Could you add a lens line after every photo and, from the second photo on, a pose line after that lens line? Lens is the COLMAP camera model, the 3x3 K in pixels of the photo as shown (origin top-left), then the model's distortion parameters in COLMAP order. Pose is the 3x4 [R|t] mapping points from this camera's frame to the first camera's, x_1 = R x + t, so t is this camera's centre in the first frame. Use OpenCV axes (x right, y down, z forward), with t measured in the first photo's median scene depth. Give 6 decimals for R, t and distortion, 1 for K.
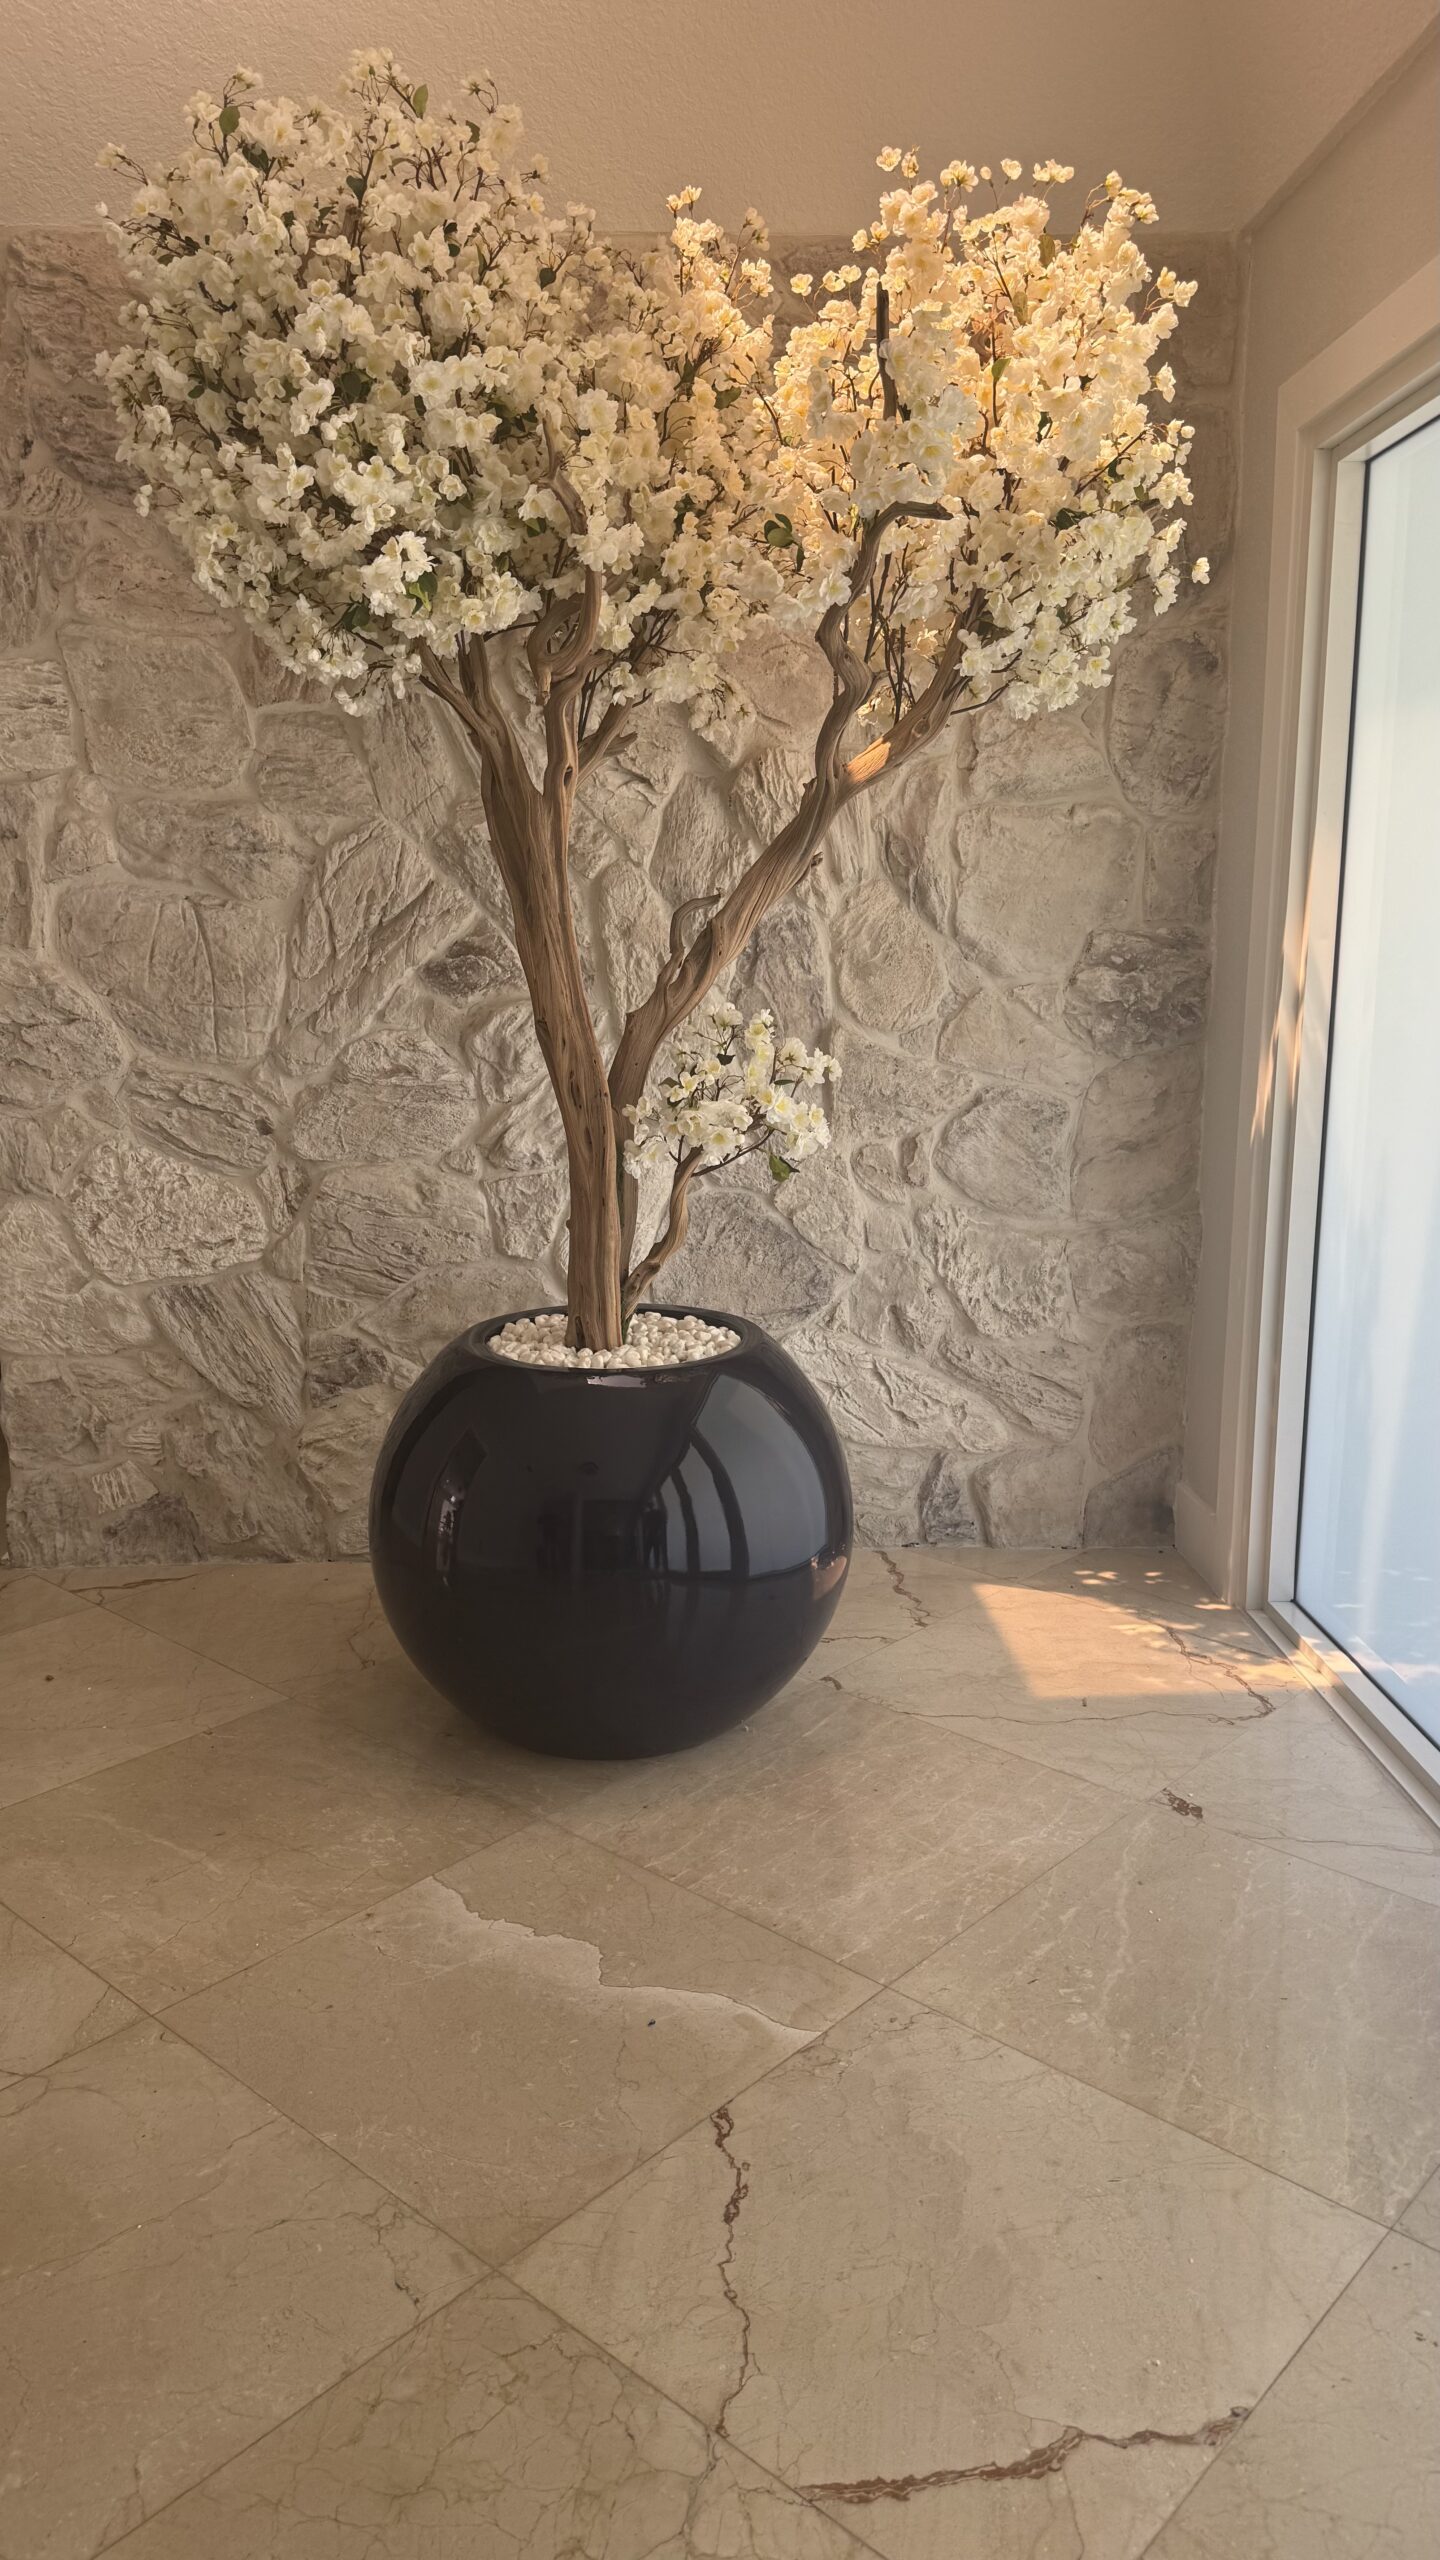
lens RADIAL K [[1779.4, 0, 720.0], [0, 1779.4, 1280.0], [0, 0, 1]] dist [0.162564, -0.298264]
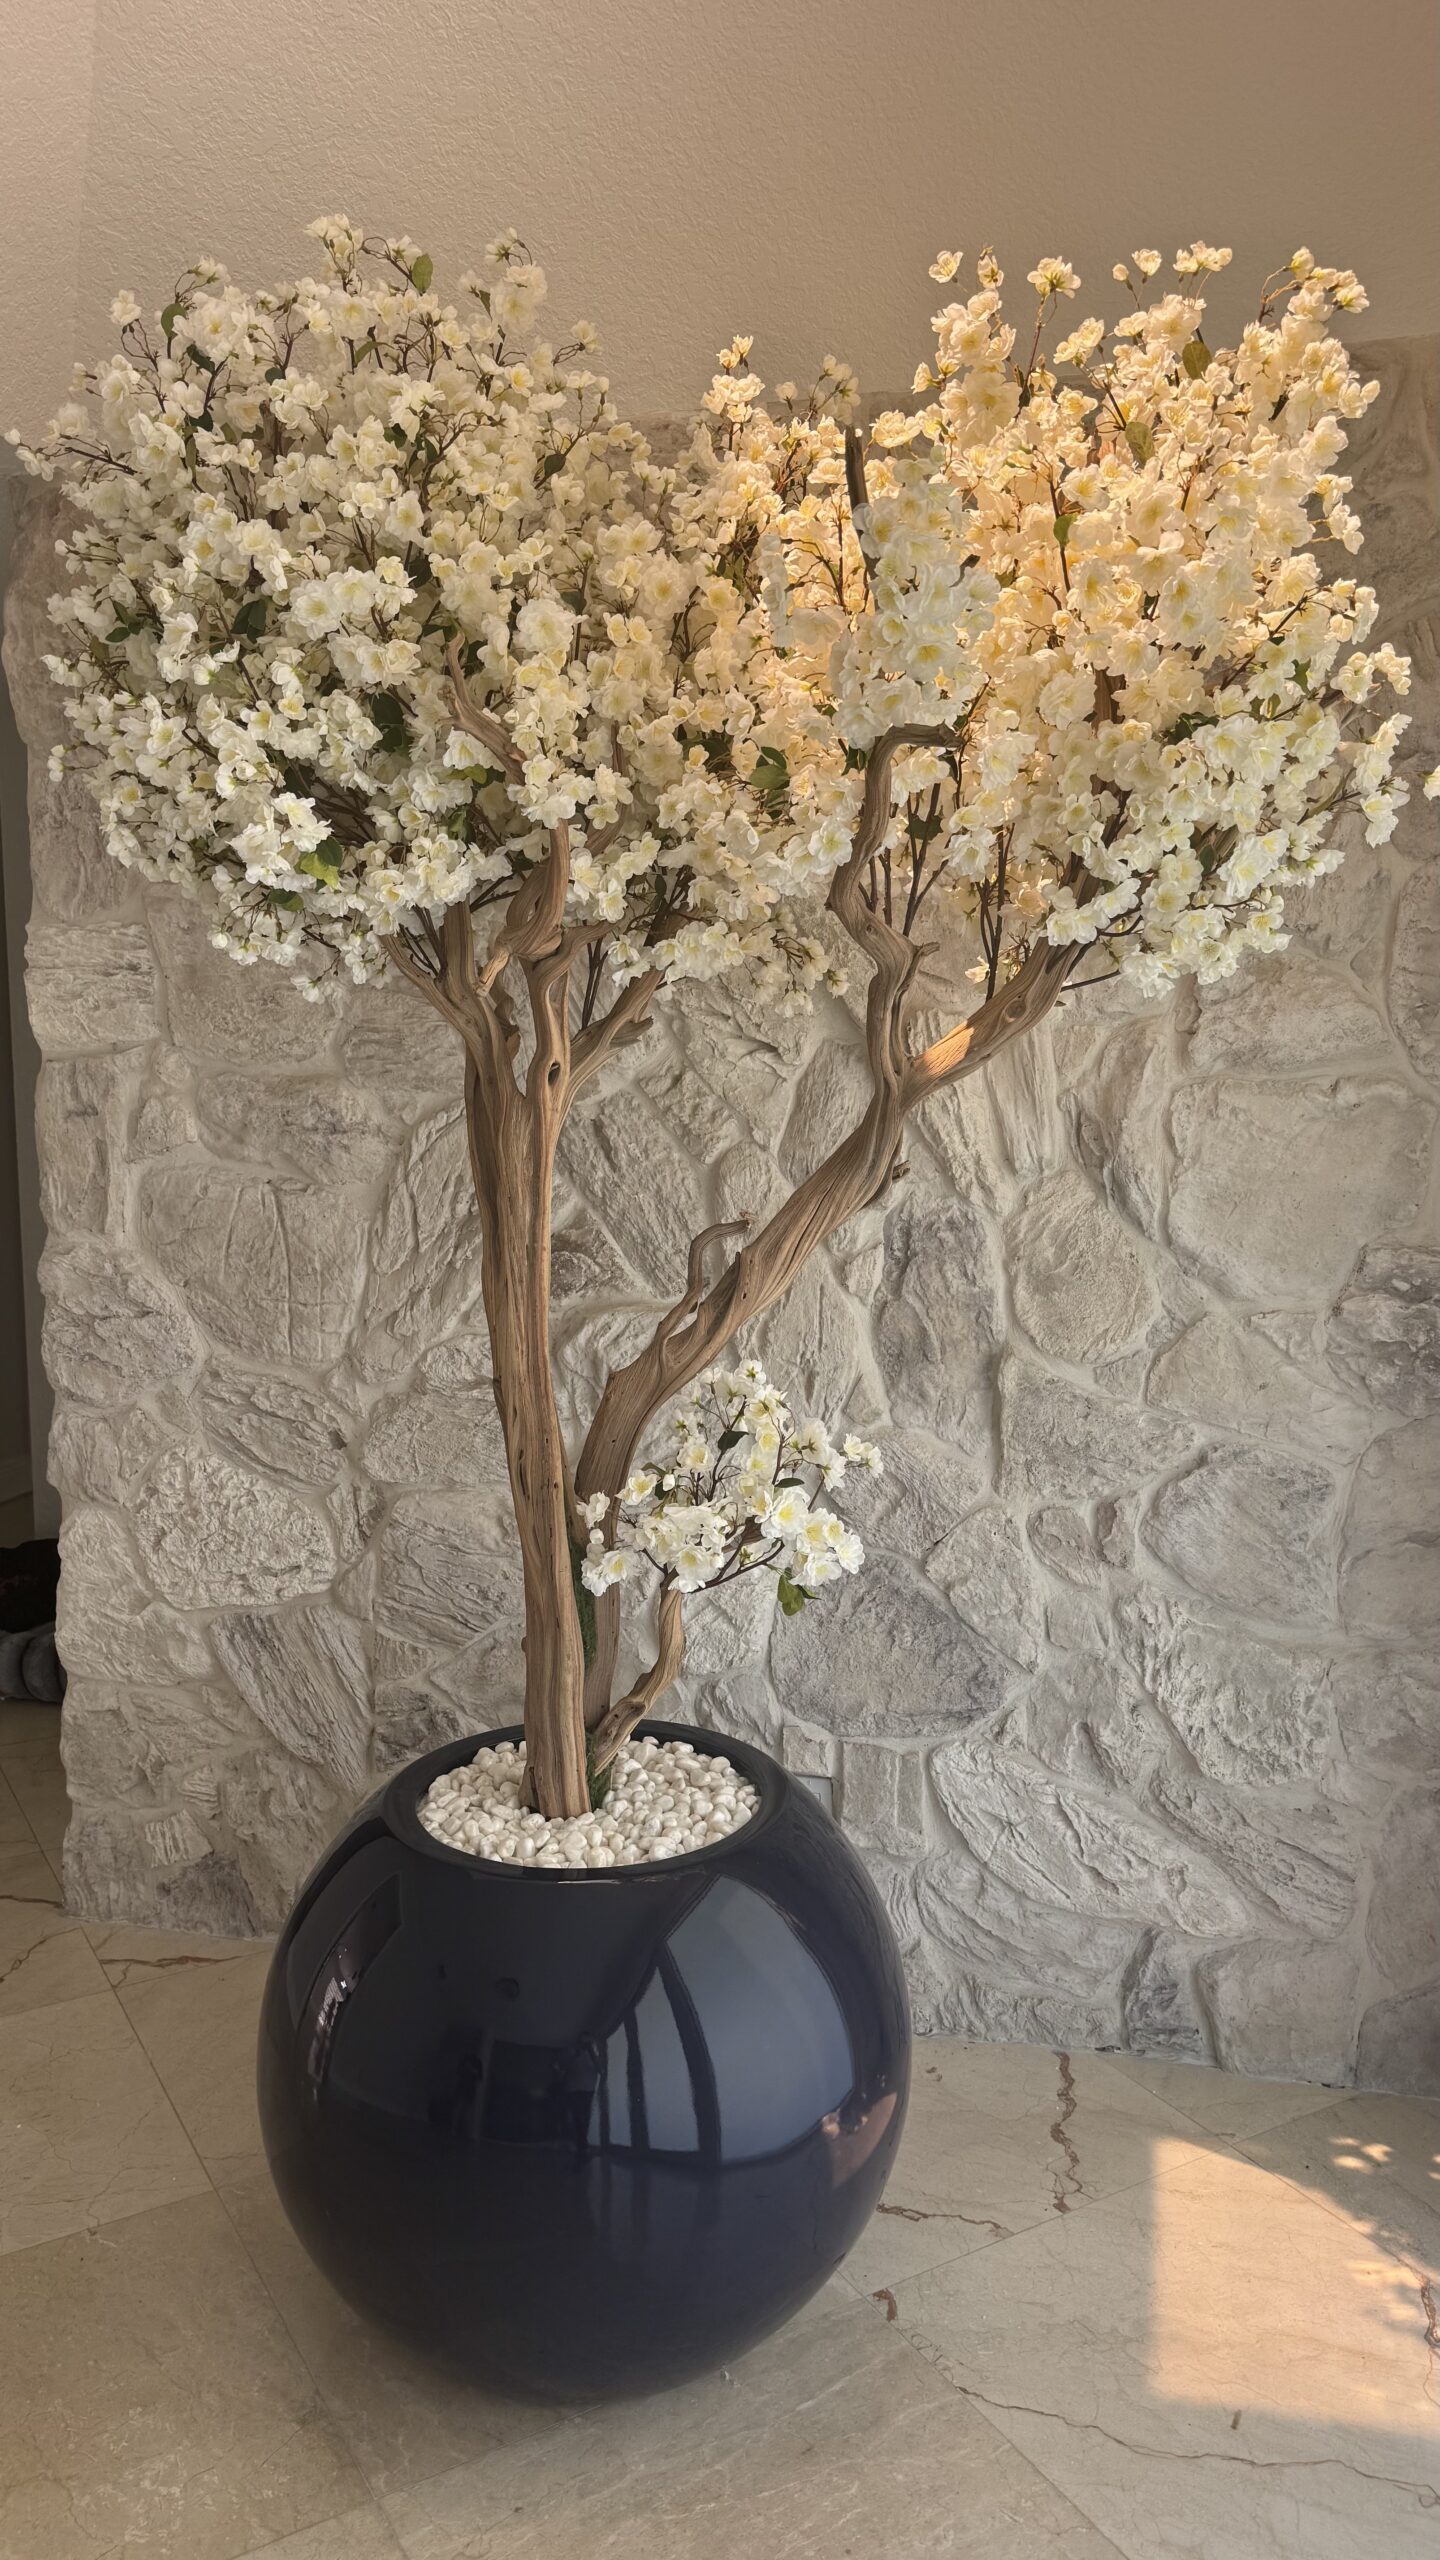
lens RADIAL K [[1779.4, 0, 720.0], [0, 1779.4, 1280.0], [0, 0, 1]] dist [0.162564, -0.298264]
pose [[0.955451, 0.037176, -0.292798, 0.174910], [-0.063458, 0.994710, -0.080777, -0.105339], [0.288247, 0.095759, 0.952756, 0.228114]]
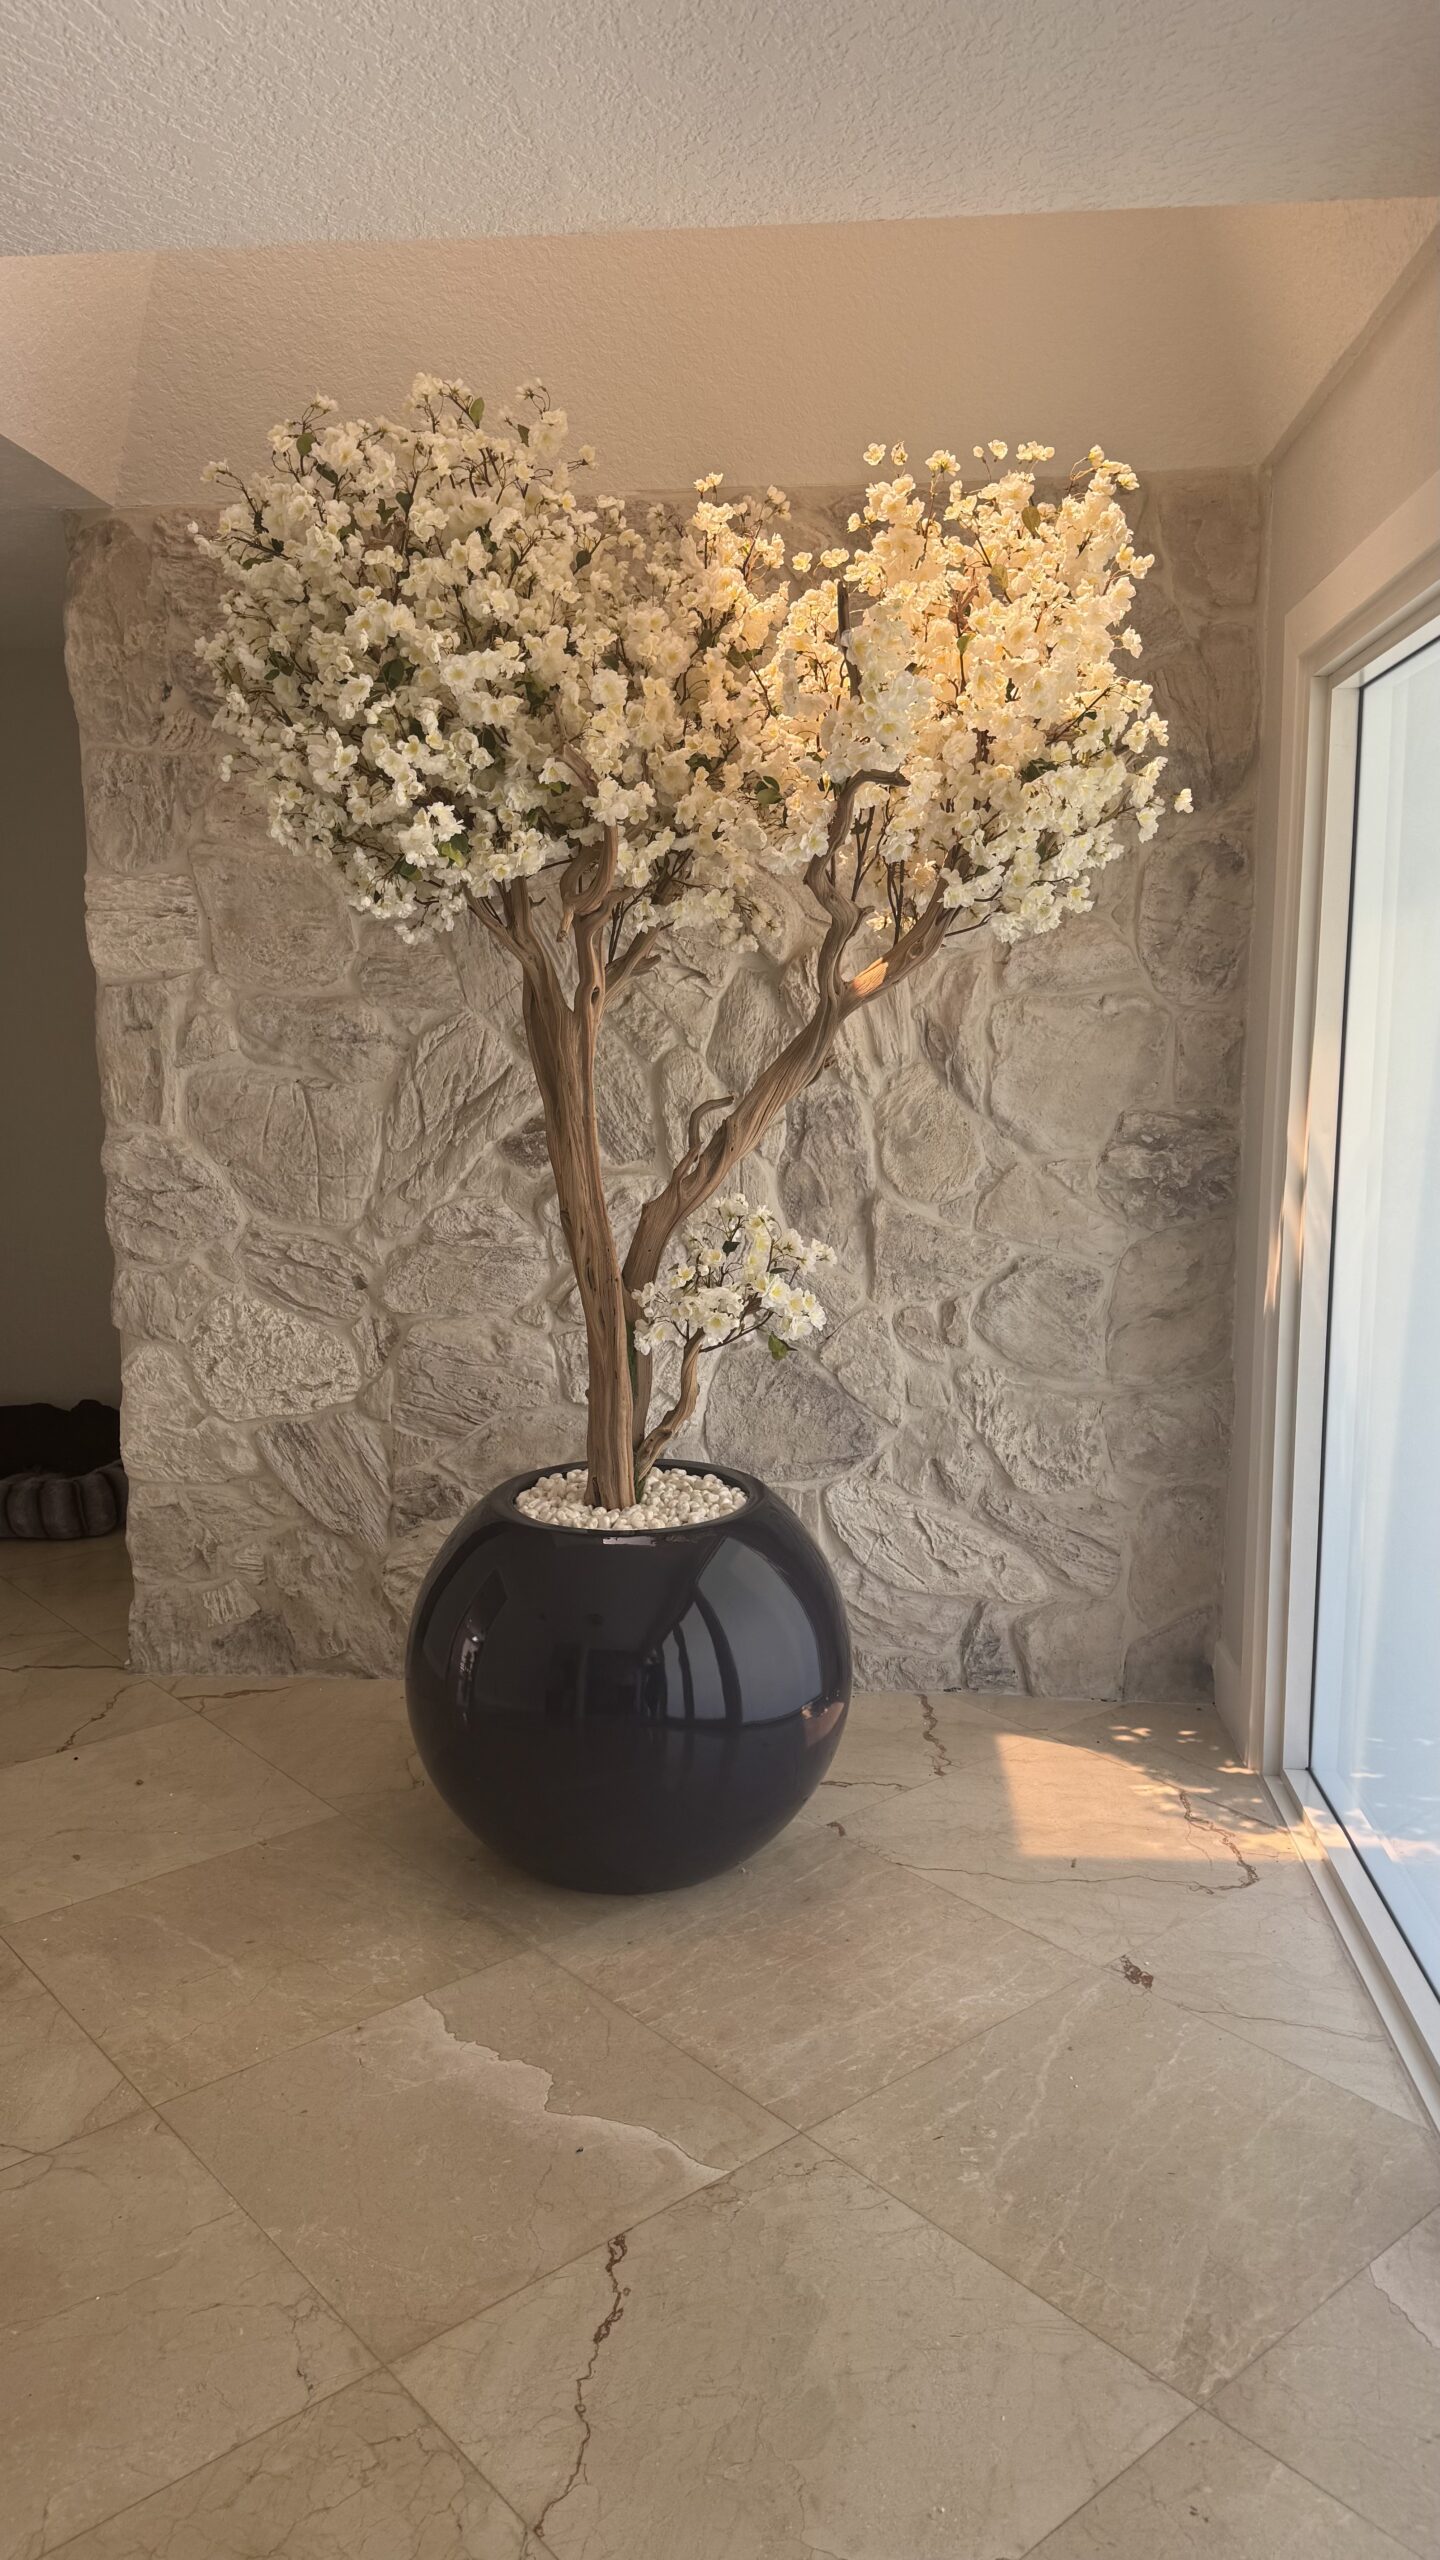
lens RADIAL K [[1779.8, 0, 720.0], [0, 1779.8, 1280.0], [0, 0, 1]] dist [0.156950, -0.222137]
pose [[0.991382, 0.018263, -0.129726, 0.112802], [-0.024011, 0.998791, -0.042884, -0.045356], [0.128786, 0.045630, 0.990622, -0.068940]]
